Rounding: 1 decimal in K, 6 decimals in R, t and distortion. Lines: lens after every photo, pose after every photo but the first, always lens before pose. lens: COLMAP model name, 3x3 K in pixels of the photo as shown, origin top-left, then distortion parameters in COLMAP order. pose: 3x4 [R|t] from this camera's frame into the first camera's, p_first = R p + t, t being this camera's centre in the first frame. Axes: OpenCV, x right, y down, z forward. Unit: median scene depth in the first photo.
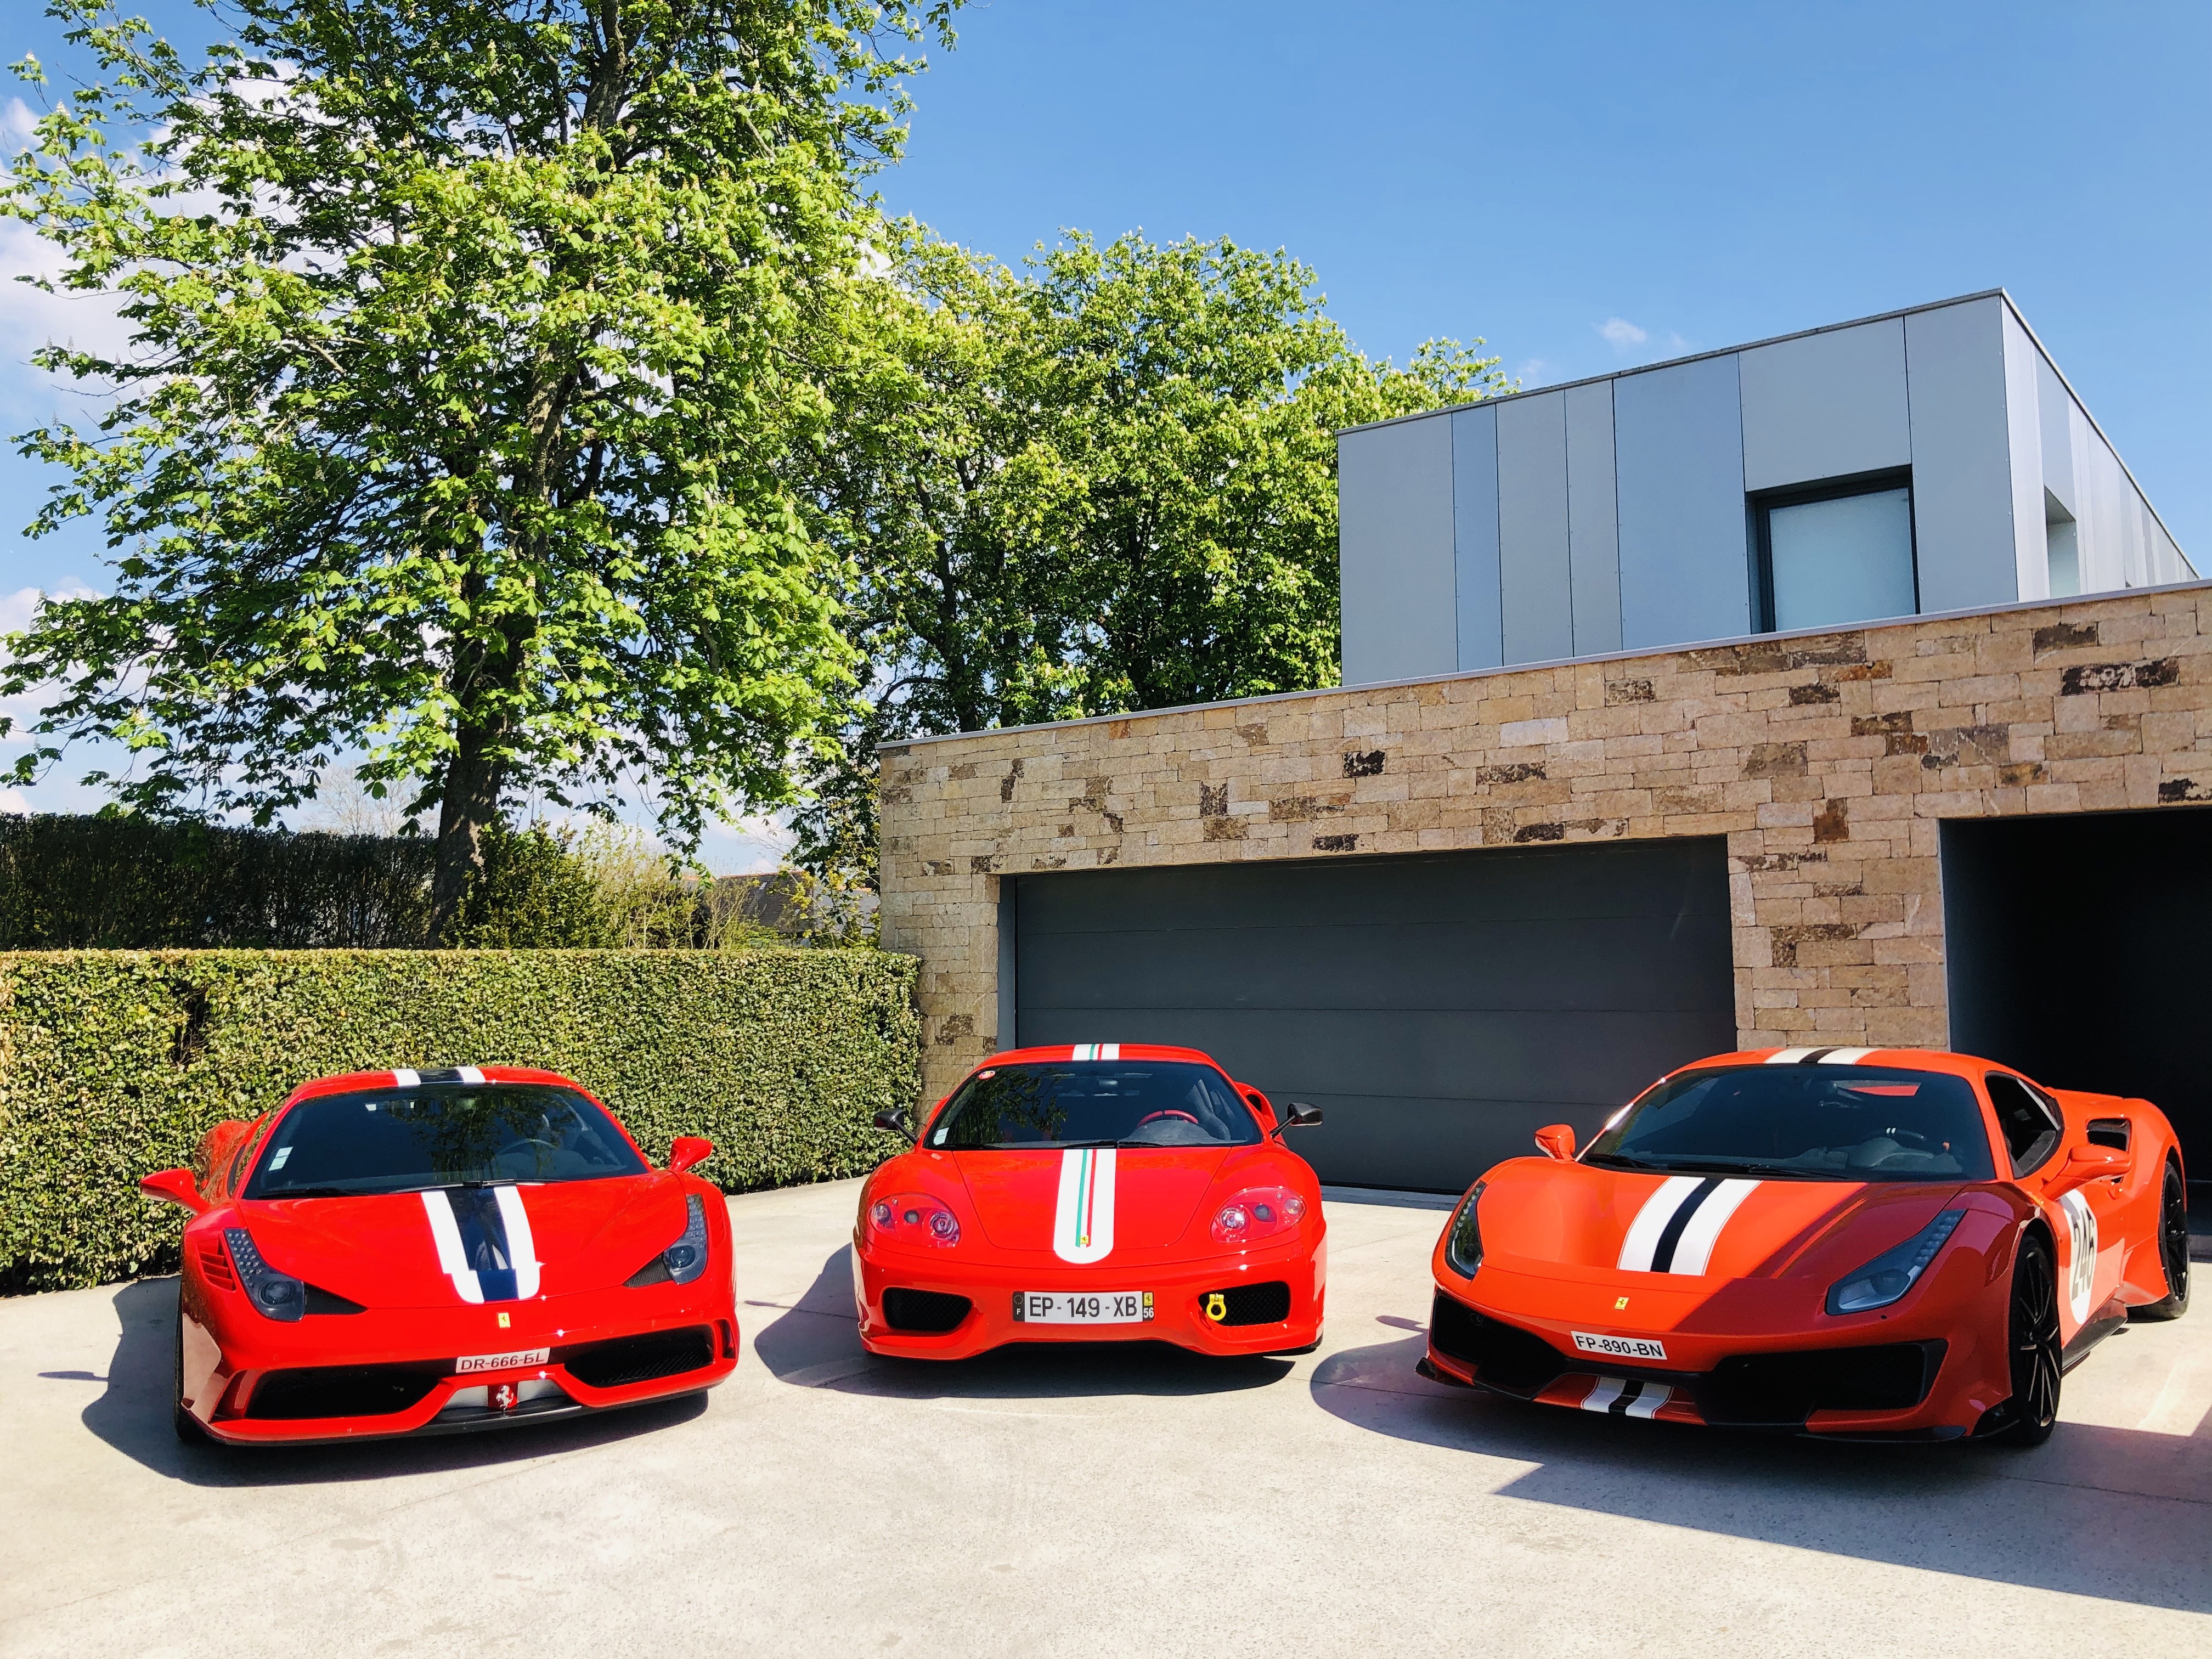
lens RADIAL K [[1797.3, 0, 1096.7], [0, 1797.3, 802.2], [0, 0, 1]] dist [0.033052, -0.030191]
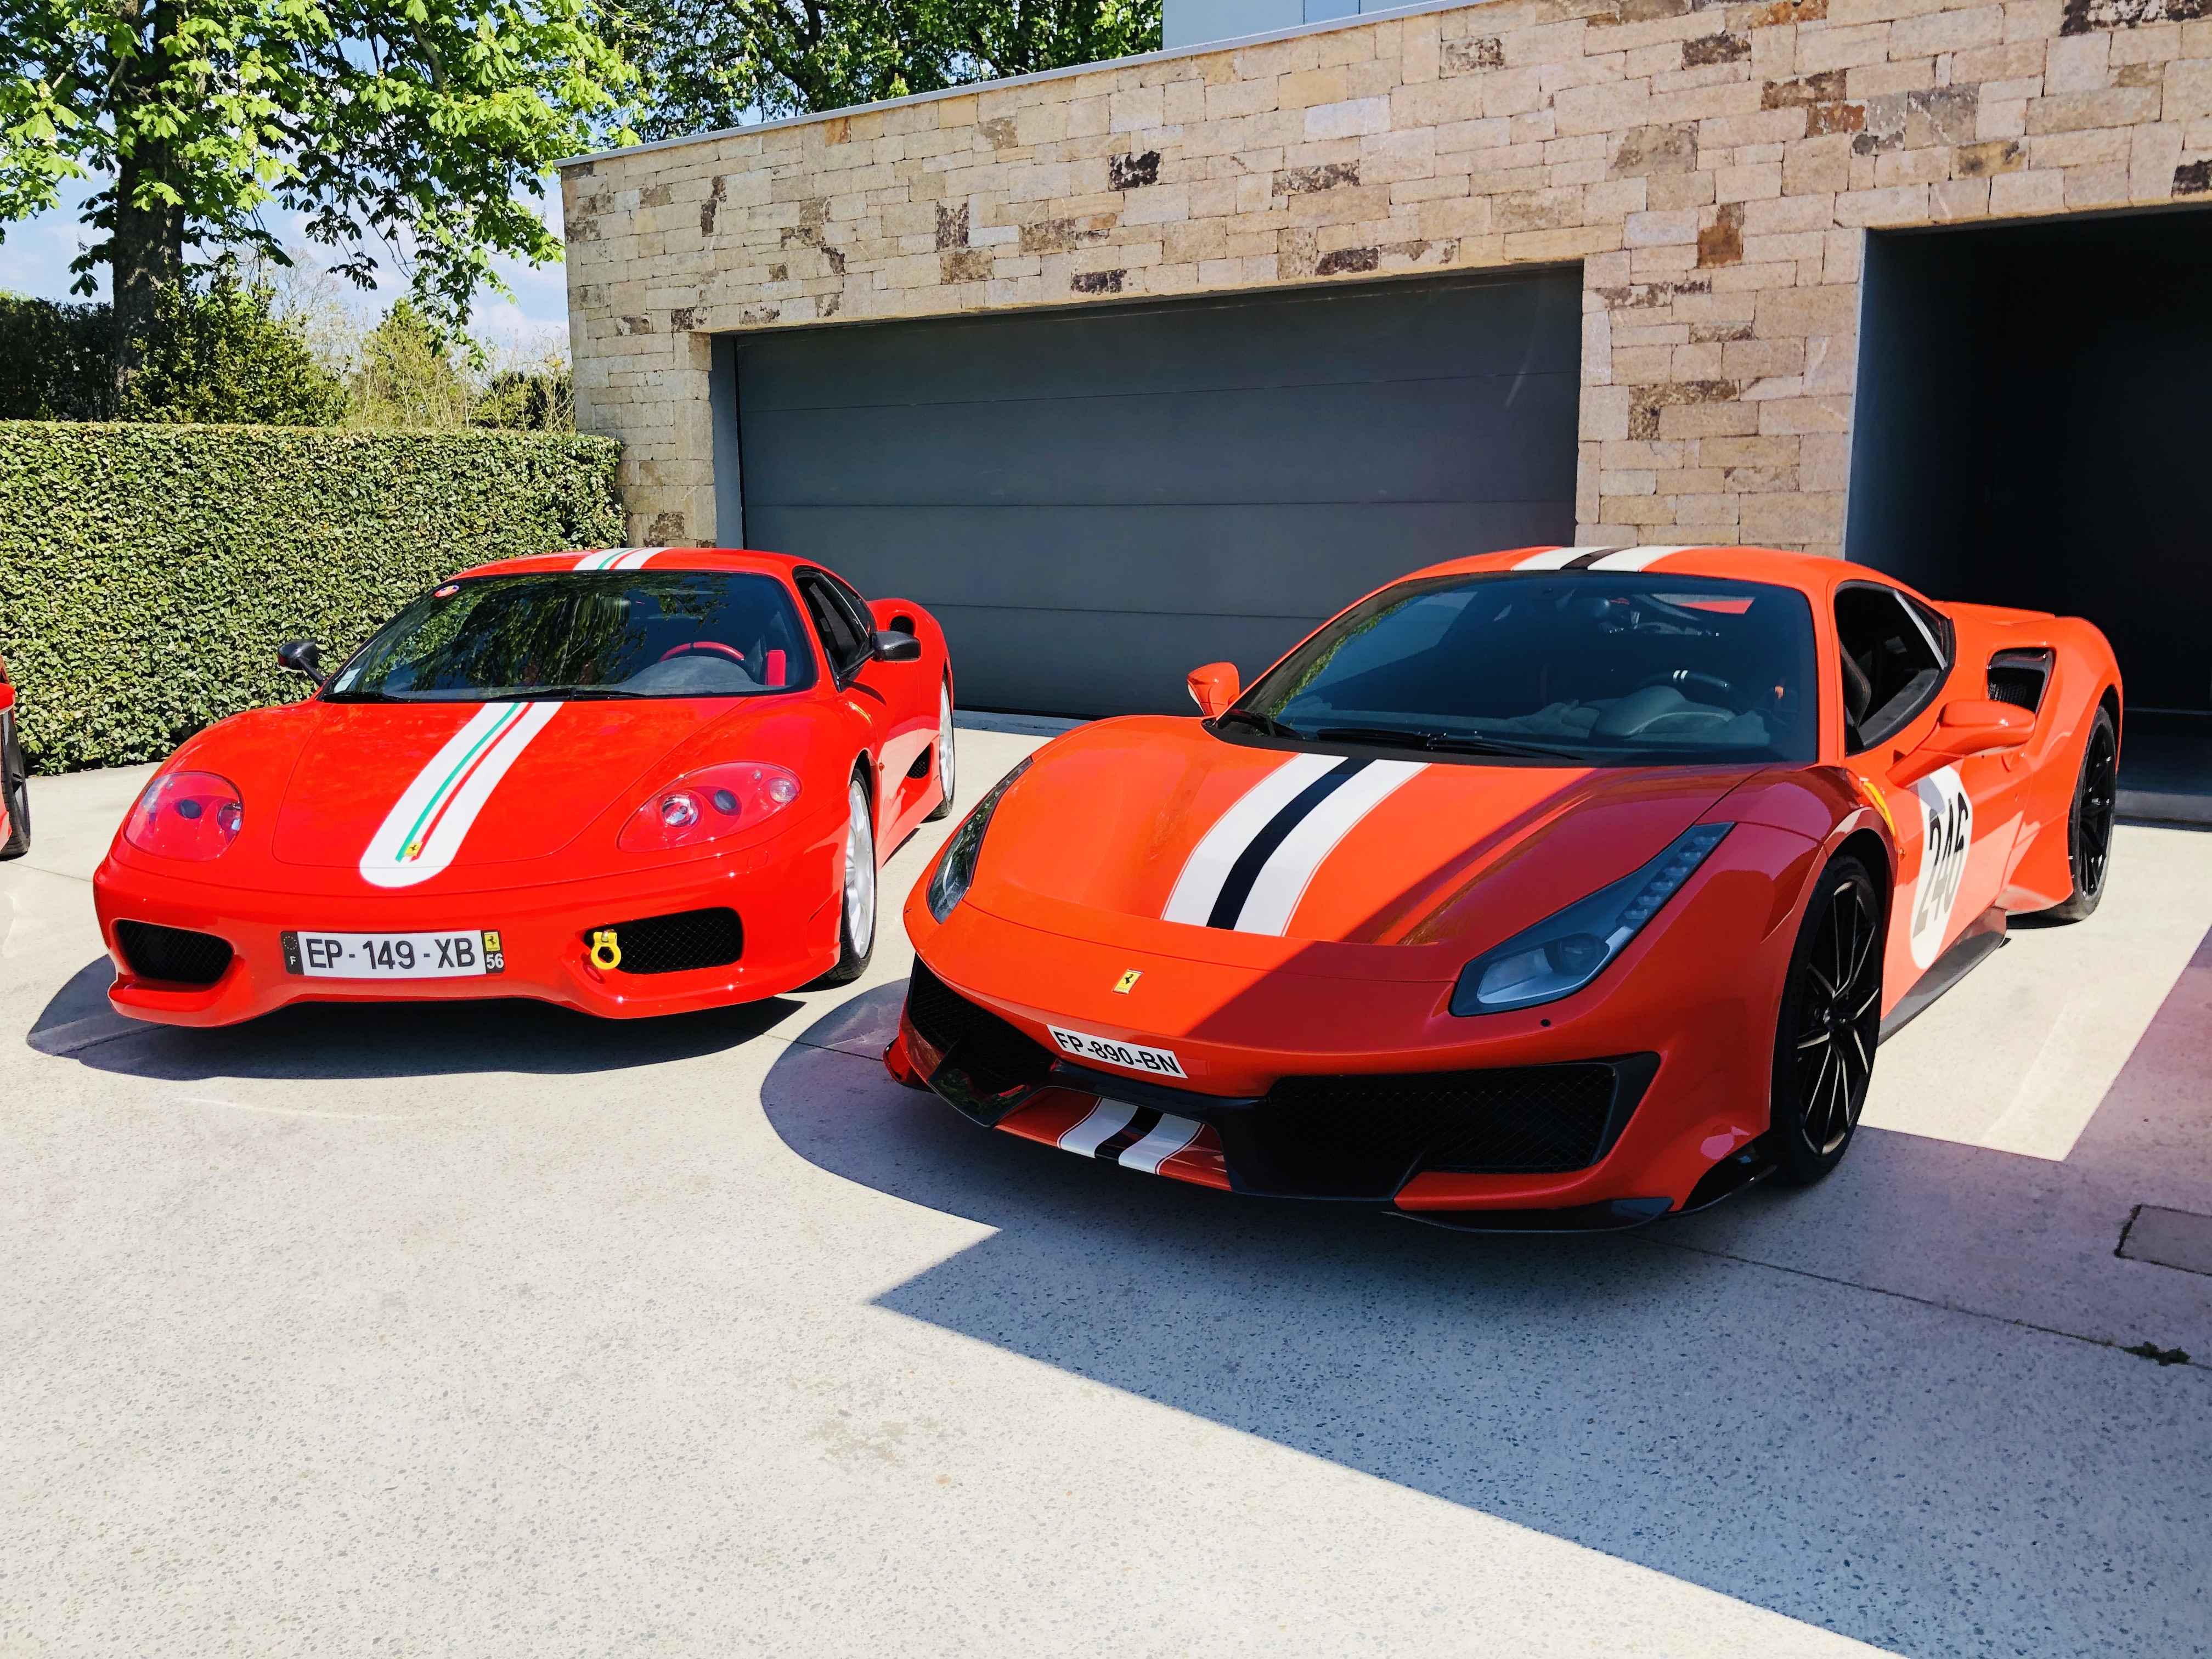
lens RADIAL K [[1797.3, 0, 1103.2], [0, 1797.3, 806.5], [0, 0, 1]] dist [0.033052, -0.030191]
pose [[0.999870, -0.004476, 0.015493, 0.123342], [0.000093, 0.962295, 0.272009, 0.028854], [-0.016127, -0.271972, 0.962170, 0.204968]]
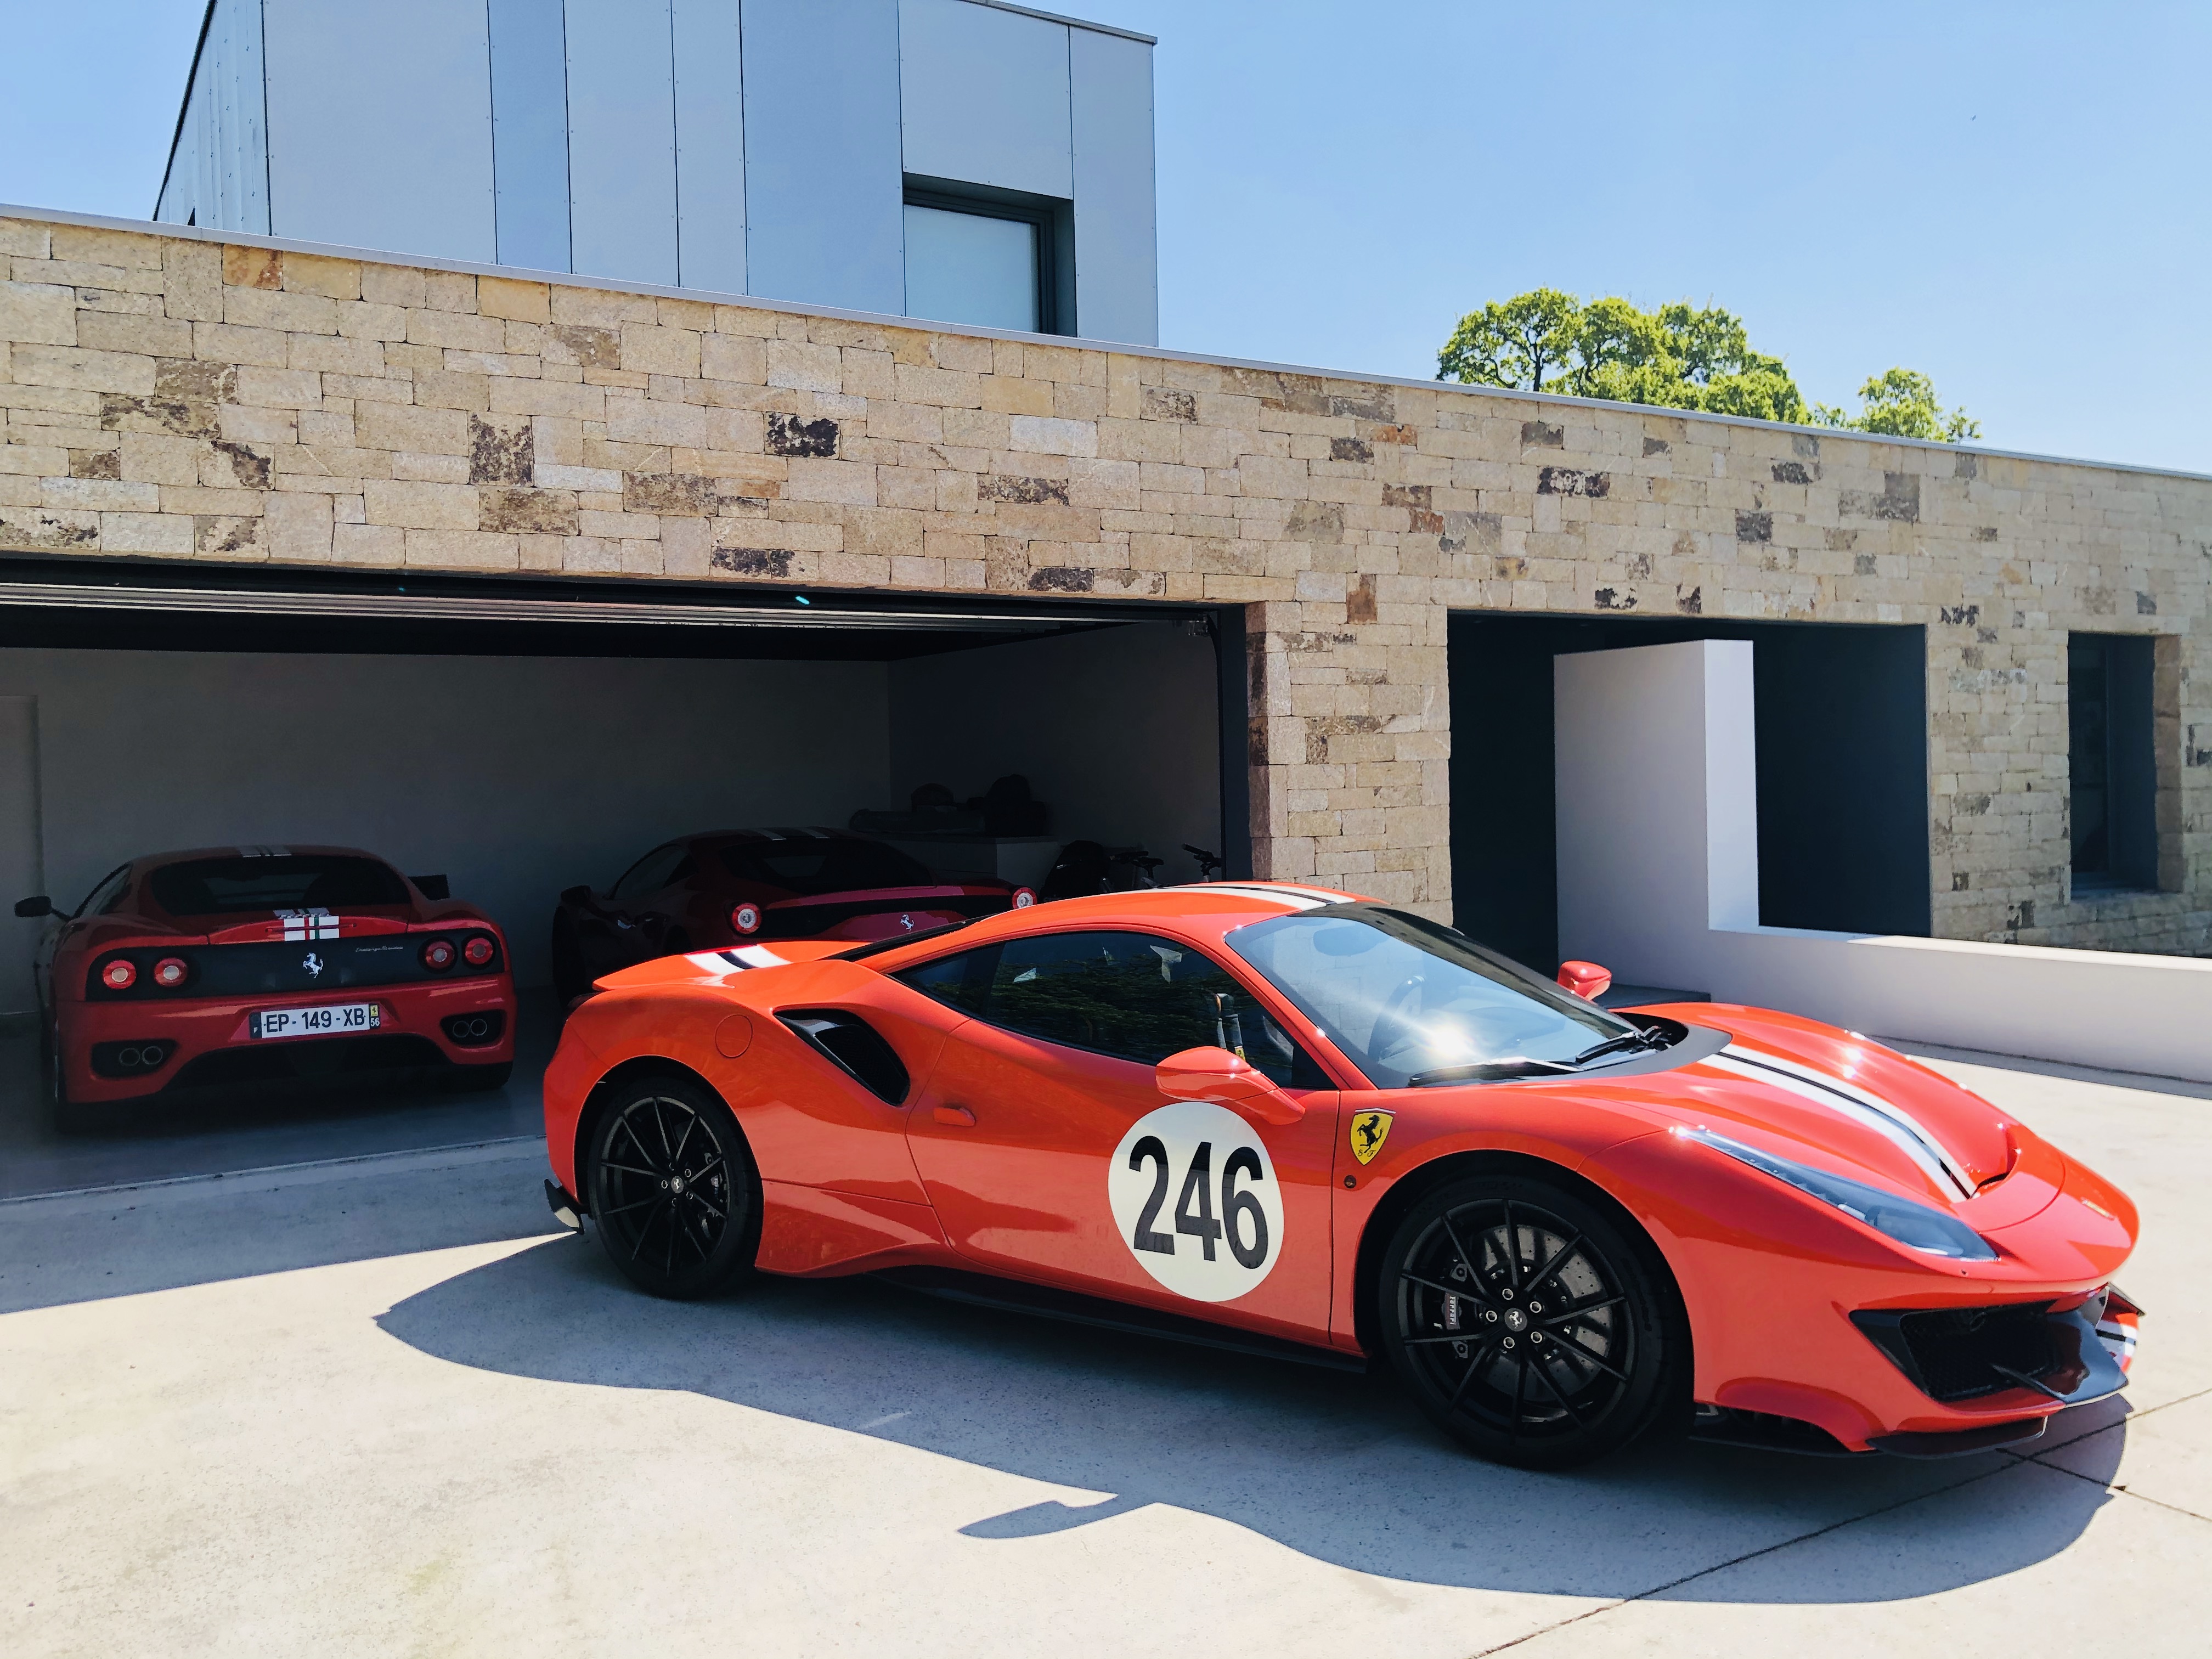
lens RADIAL K [[1797.3, 0, 1152.1], [0, 1797.3, 850.5], [0, 0, 1]] dist [0.033052, -0.030191]
pose [[0.369542, -0.035115, 0.928550, -0.384170], [-0.072596, 0.995140, 0.066525, 0.069601], [-0.926374, -0.091993, 0.365197, 0.649734]]
